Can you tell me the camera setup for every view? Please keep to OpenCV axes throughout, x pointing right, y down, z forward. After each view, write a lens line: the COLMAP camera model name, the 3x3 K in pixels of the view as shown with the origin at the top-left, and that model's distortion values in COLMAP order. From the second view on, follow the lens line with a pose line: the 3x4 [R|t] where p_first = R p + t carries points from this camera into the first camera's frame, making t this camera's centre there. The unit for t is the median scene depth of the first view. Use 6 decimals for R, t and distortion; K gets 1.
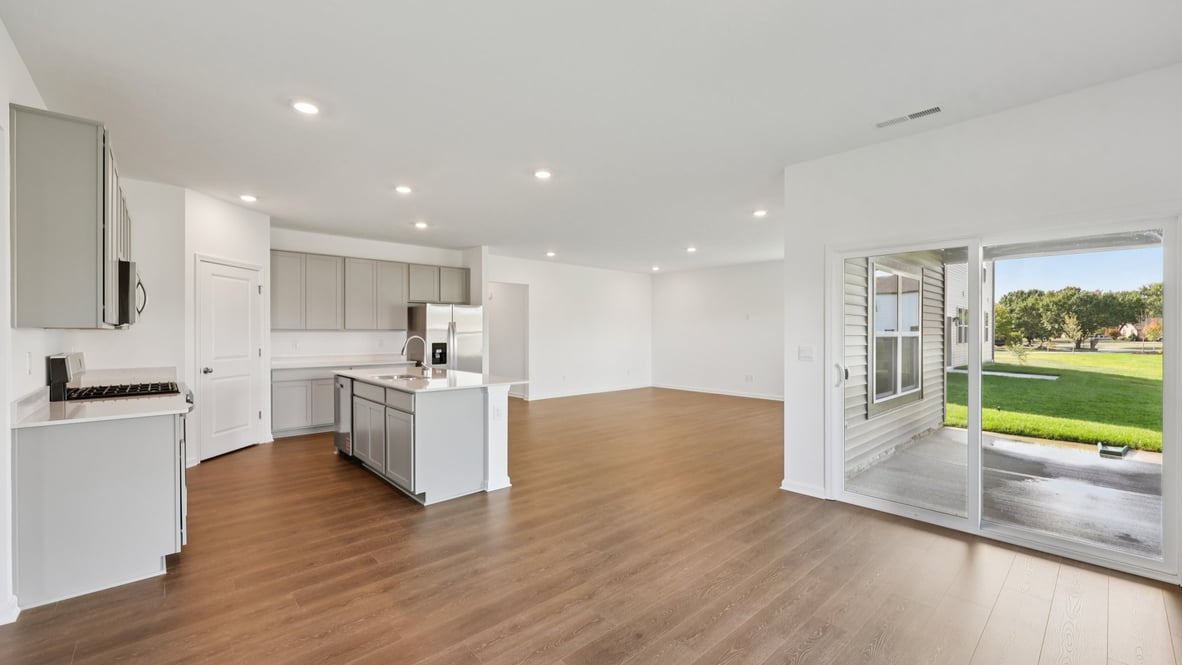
lens RADIAL K [[471.8, 0, 594.3], [0, 471.8, 335.5], [0, 0, 1]] dist [-0.001518, 0.000202]
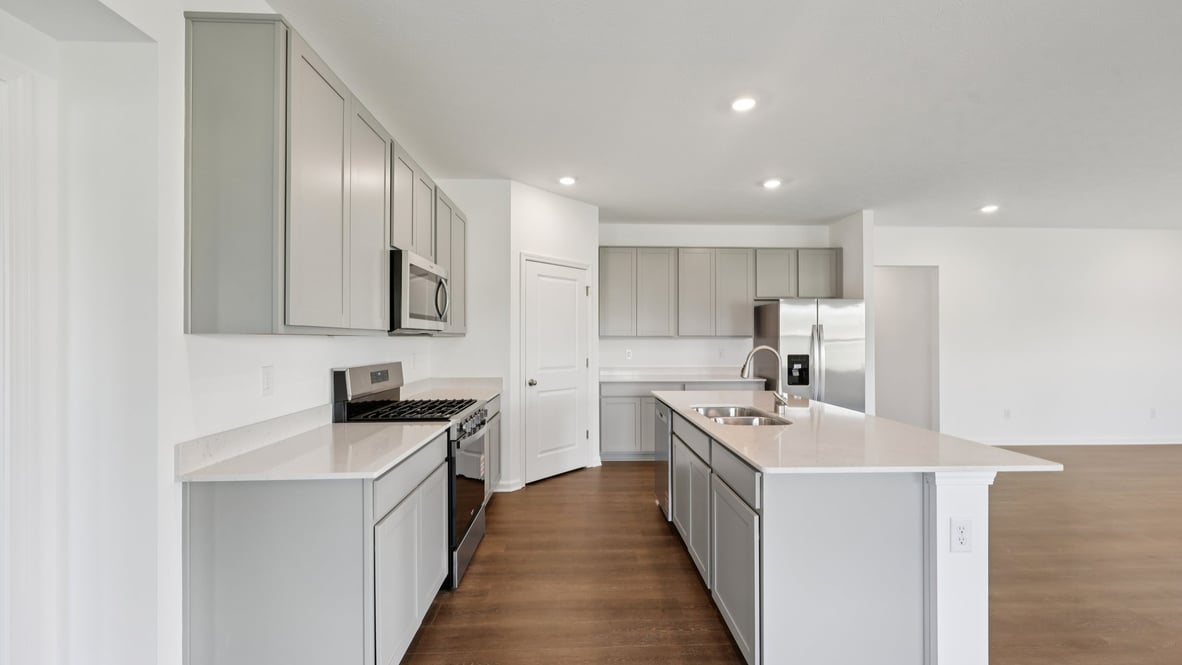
lens RADIAL K [[480.3, 0, 593.4], [0, 480.3, 331.3], [0, 0, 1]] dist [0.001422, 0.000220]
pose [[0.761089, -0.010171, -0.648567, -0.110599], [-0.005207, 0.999749, -0.021789, -0.002679], [0.648626, 0.019960, 0.760845, 0.295284]]
